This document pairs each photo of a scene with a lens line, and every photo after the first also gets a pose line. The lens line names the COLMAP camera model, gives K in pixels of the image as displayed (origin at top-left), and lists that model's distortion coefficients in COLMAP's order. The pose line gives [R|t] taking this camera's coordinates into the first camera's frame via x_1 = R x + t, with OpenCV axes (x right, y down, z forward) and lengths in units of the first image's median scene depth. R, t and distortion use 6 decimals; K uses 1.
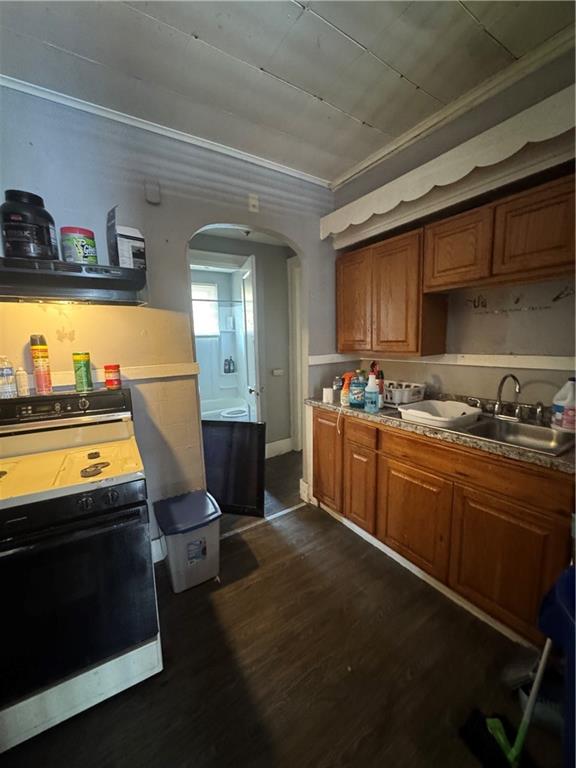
lens RADIAL K [[307.4, 0, 286.0], [0, 307.4, 382.7], [0, 0, 1]] dist [-0.001628, -0.000336]
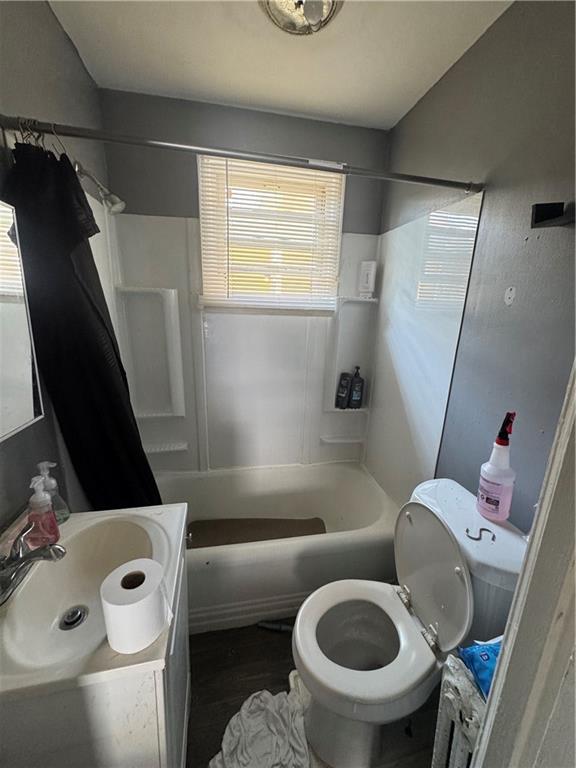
lens RADIAL K [[307.4, 0, 285.7], [0, 307.4, 383.1], [0, 0, 1]] dist [-0.001628, -0.000336]
pose [[0.931178, 0.135810, -0.338324, -0.130295], [-0.103302, 0.988280, 0.112393, -0.100575], [0.349623, -0.069708, 0.934293, 0.607380]]
